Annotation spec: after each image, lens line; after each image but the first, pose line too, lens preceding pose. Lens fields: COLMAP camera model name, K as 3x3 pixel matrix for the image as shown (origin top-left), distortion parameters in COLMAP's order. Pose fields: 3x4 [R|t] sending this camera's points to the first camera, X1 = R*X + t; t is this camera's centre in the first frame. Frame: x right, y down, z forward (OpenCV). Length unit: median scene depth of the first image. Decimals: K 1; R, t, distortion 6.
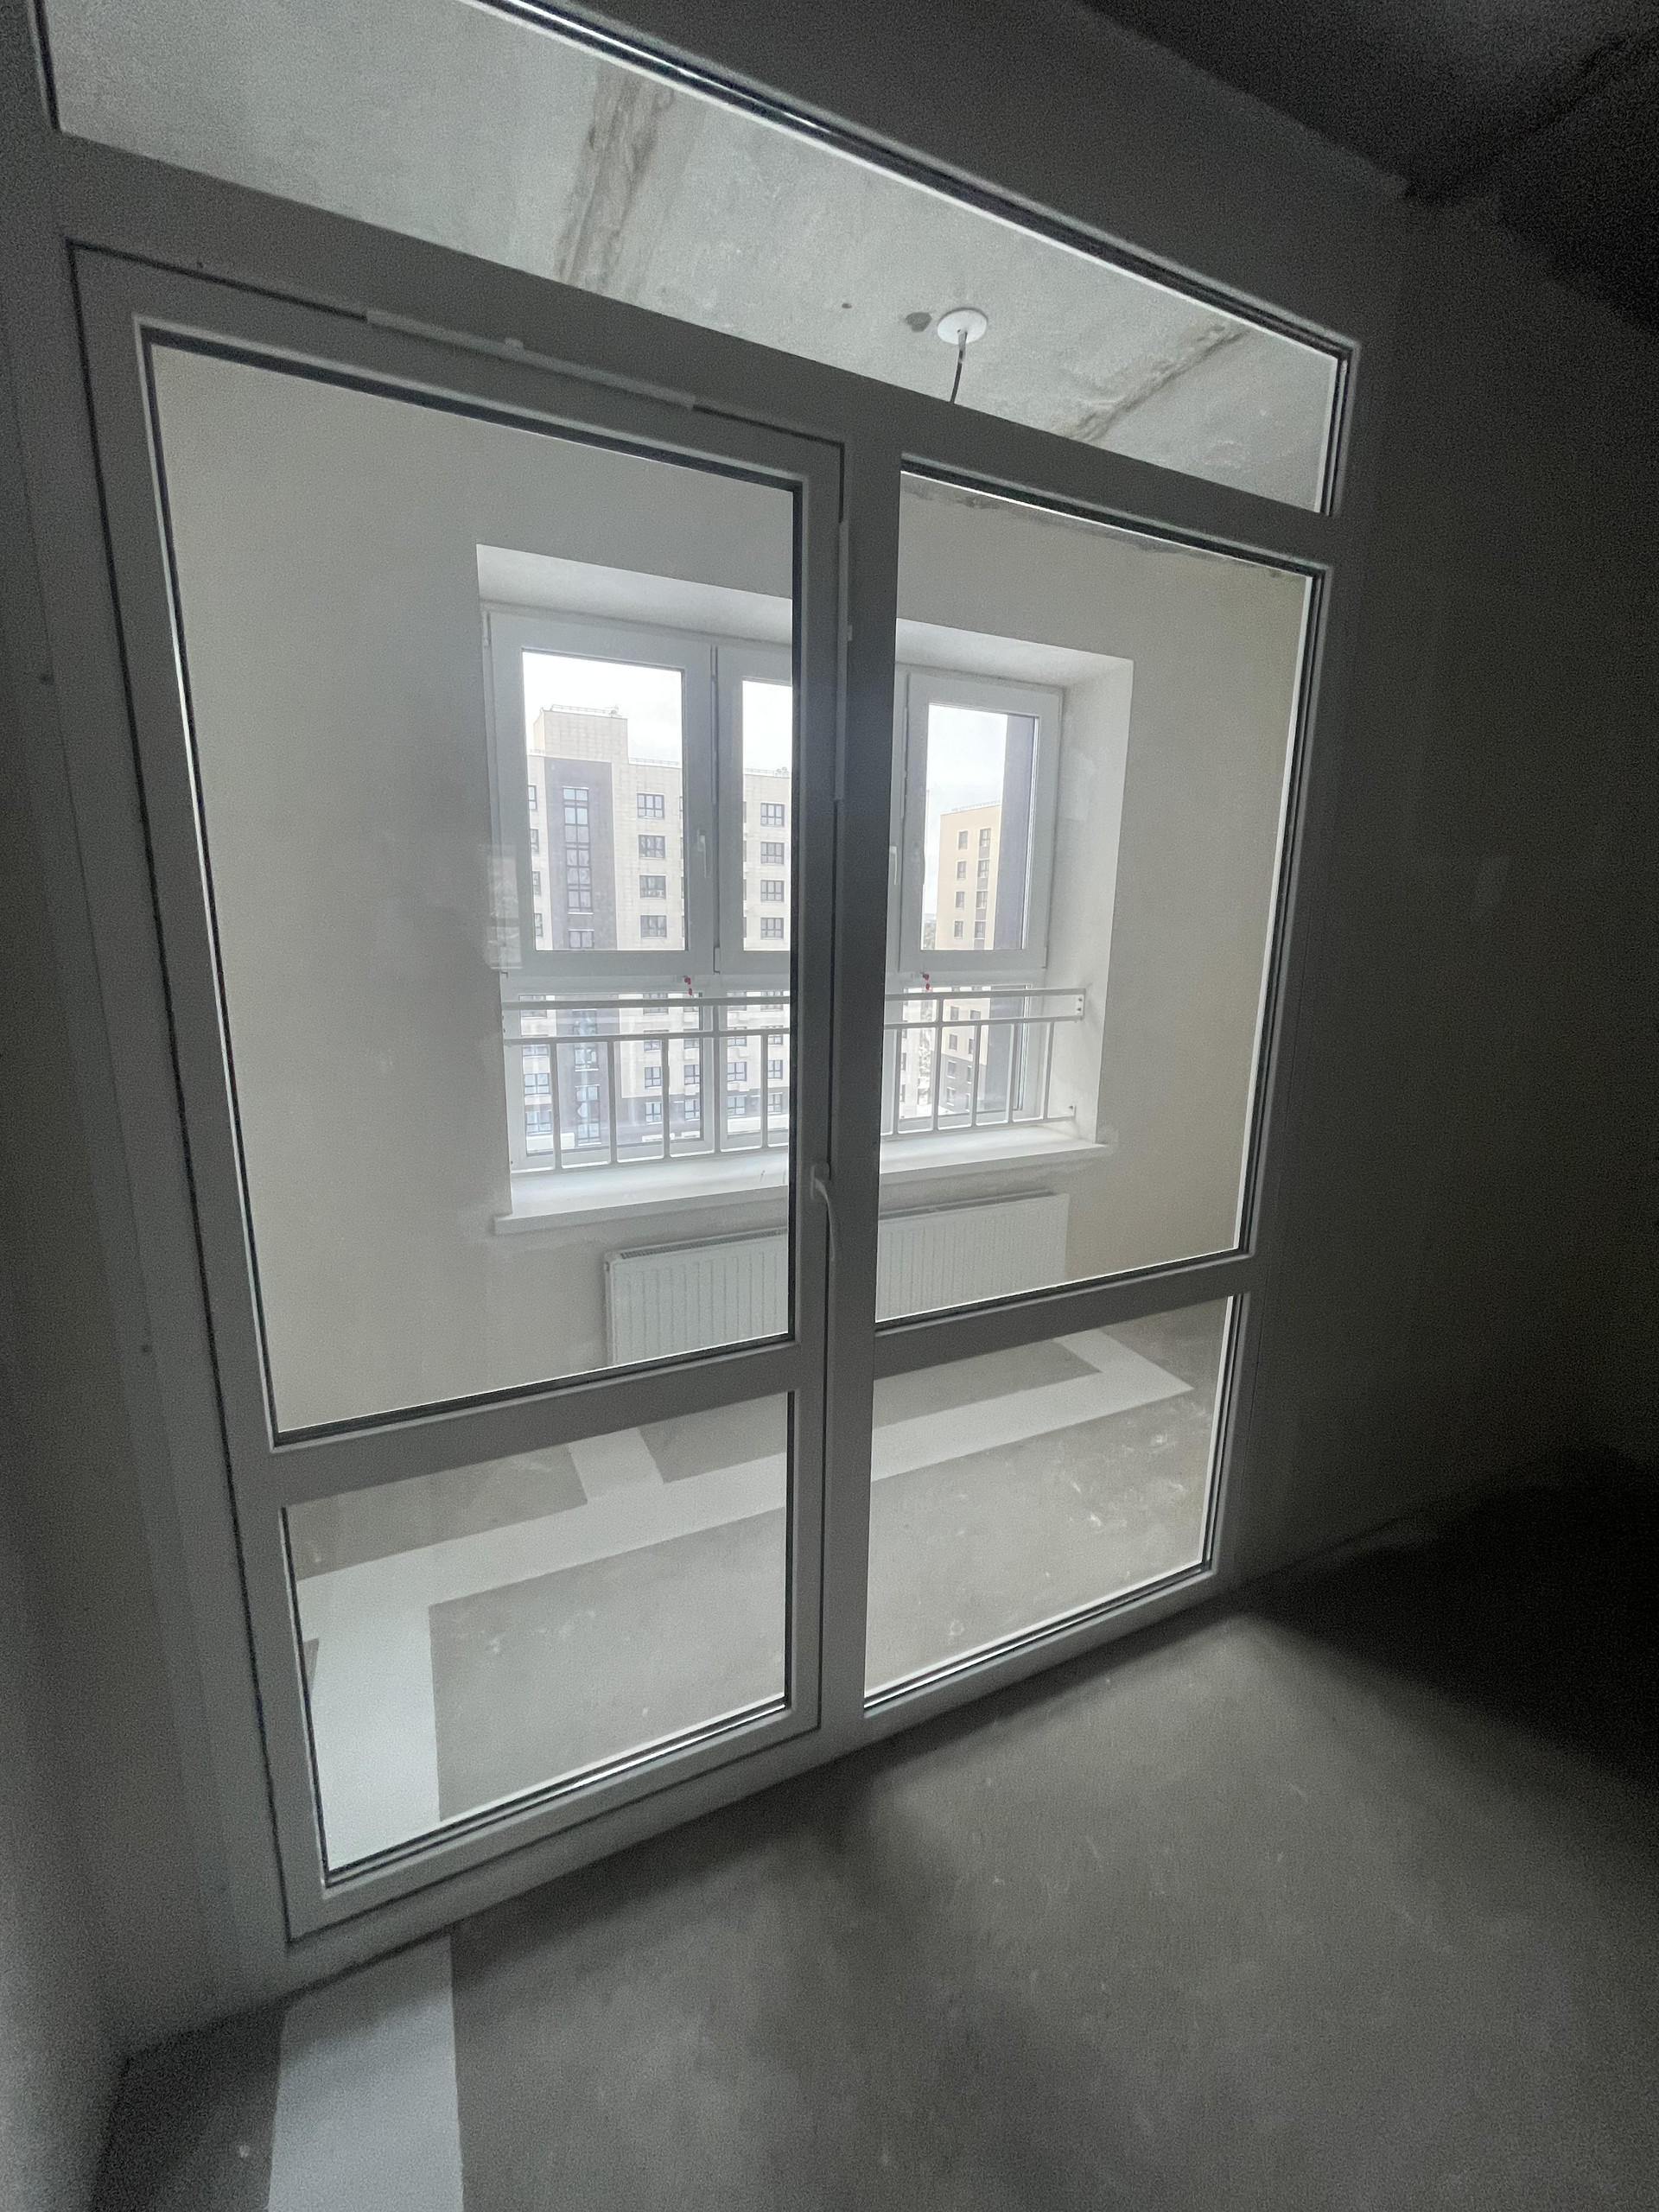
lens RADIAL K [[896.2, 0, 829.5], [0, 896.2, 1106.0], [0, 0, 1]] dist [0.001041, -0.000030]
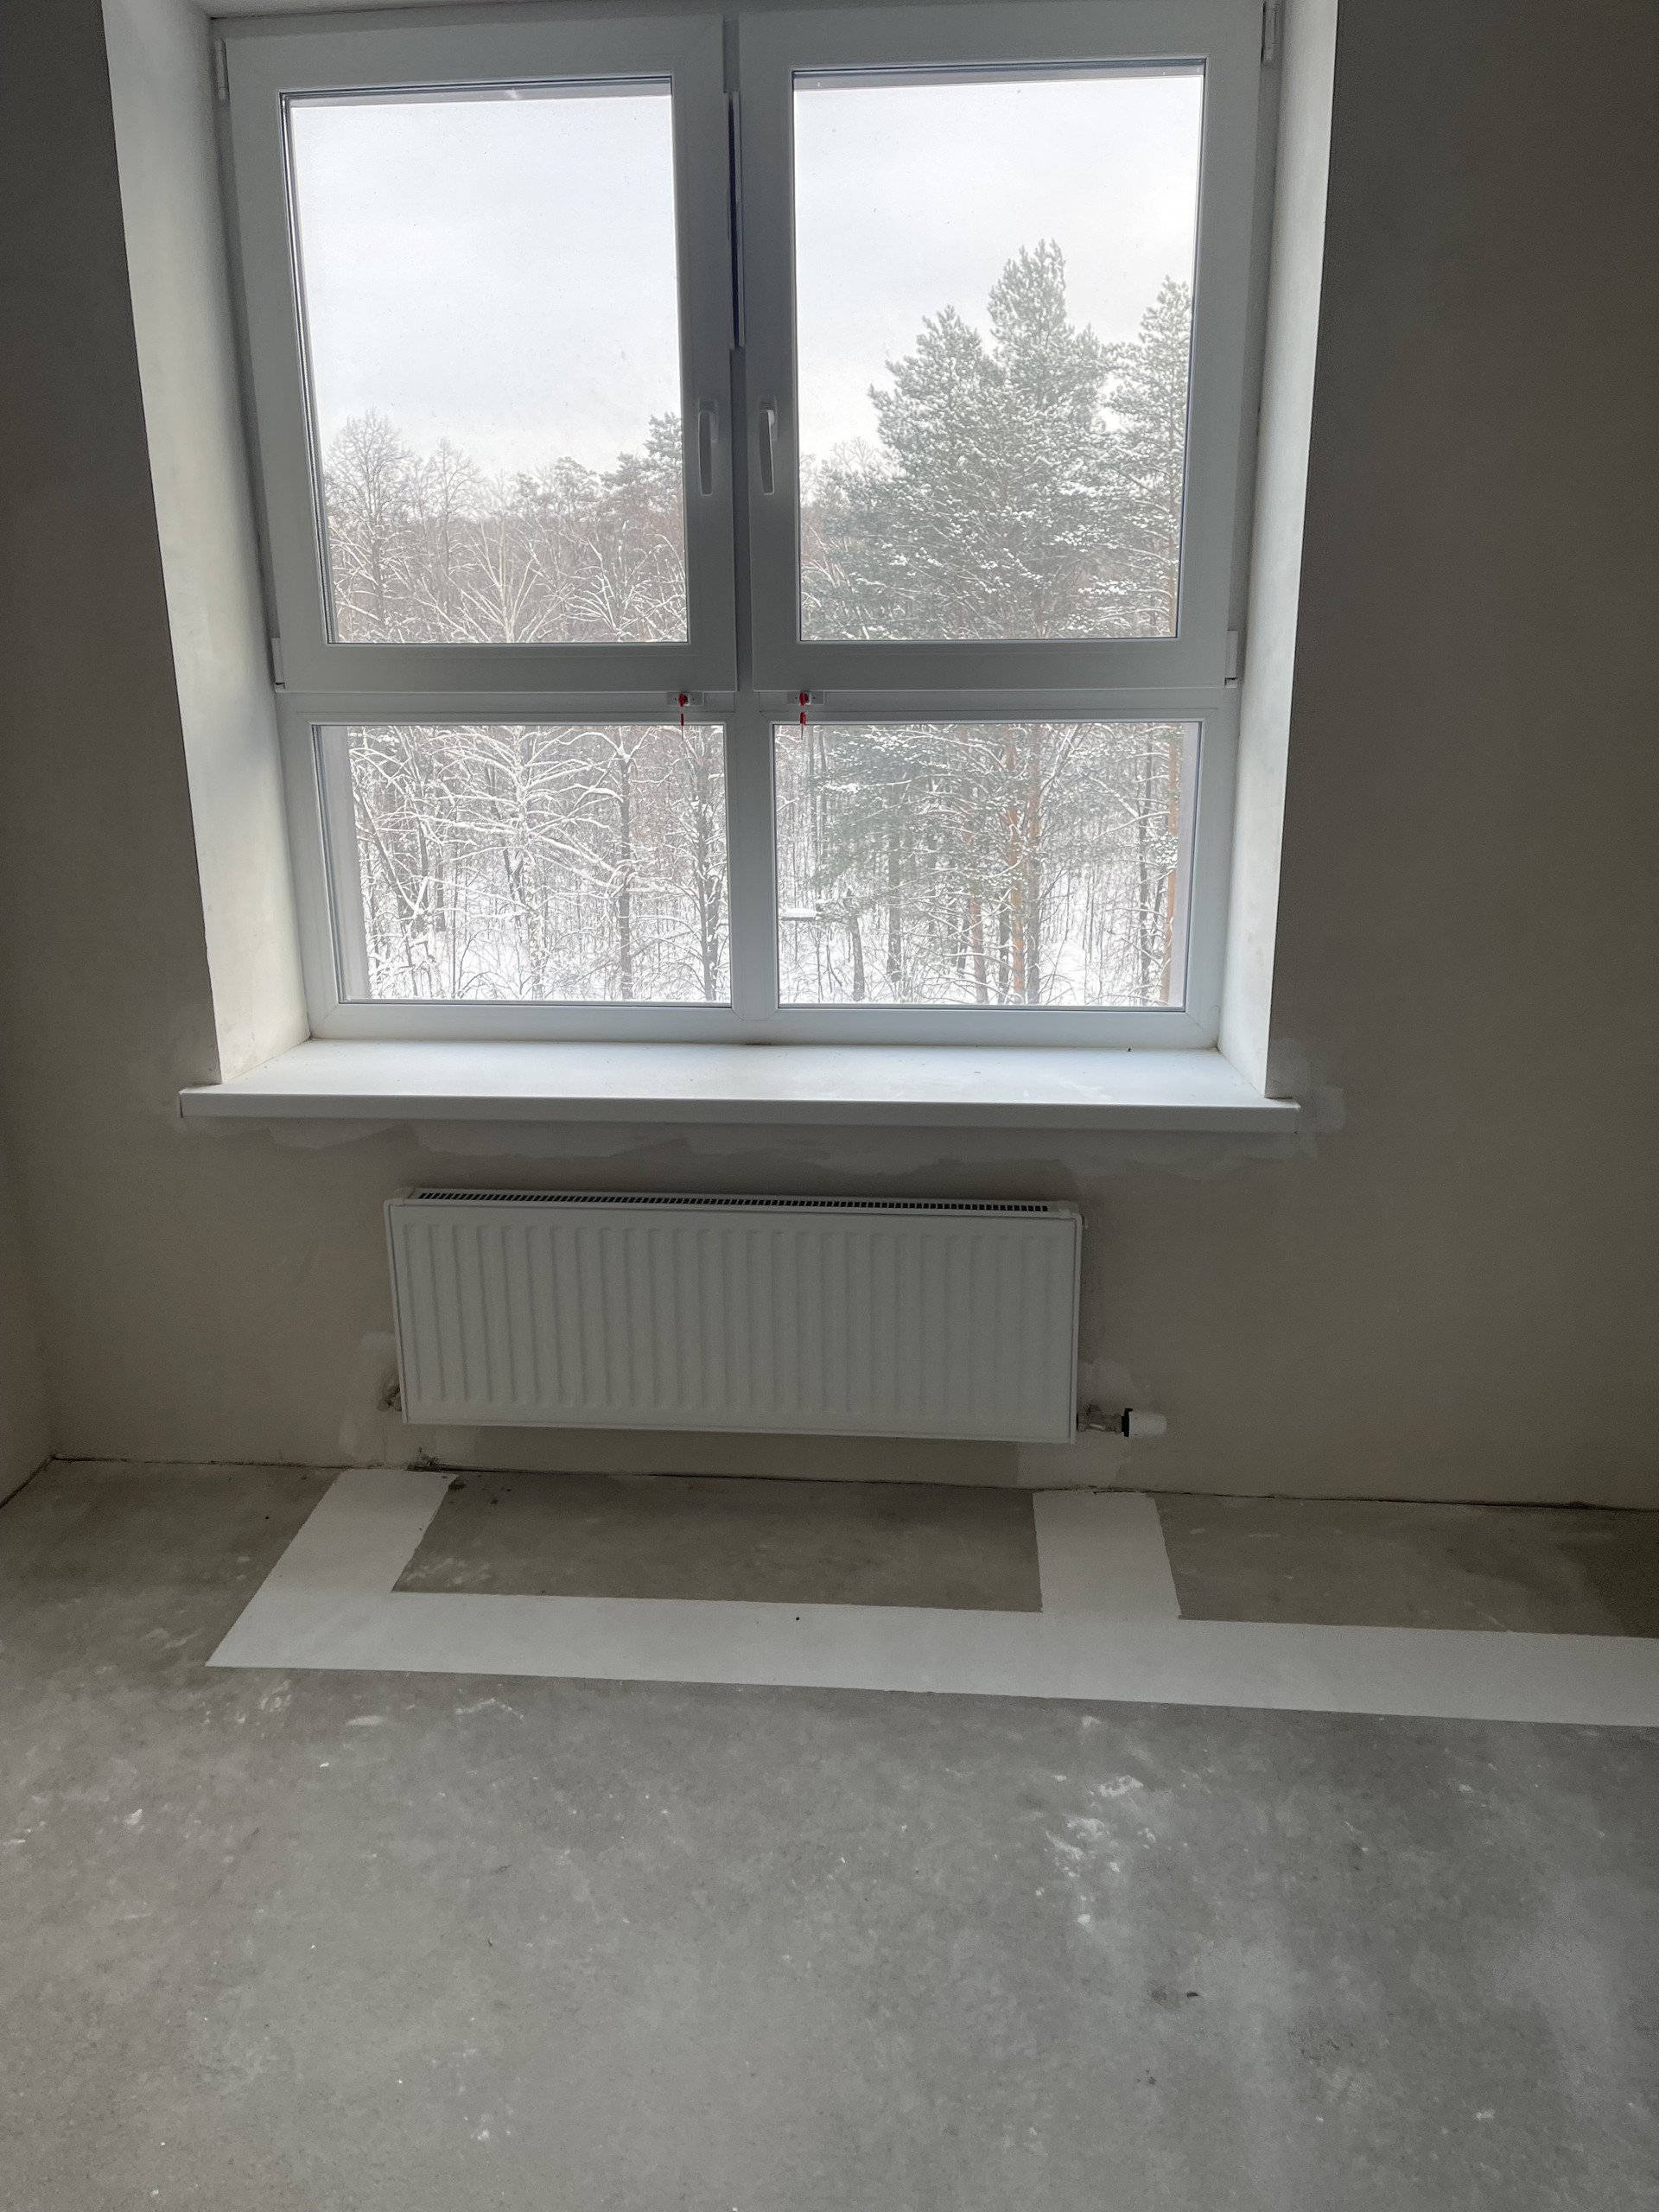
lens RADIAL K [[1660.6, 0, 829.5], [0, 1660.6, 1106.0], [0, 0, 1]] dist [-0.011774, -0.003612]
pose [[0.870785, 0.123479, -0.475906, 0.427588], [-0.071108, 0.989402, 0.126602, -0.035399], [0.486495, -0.076402, 0.870336, 0.184574]]
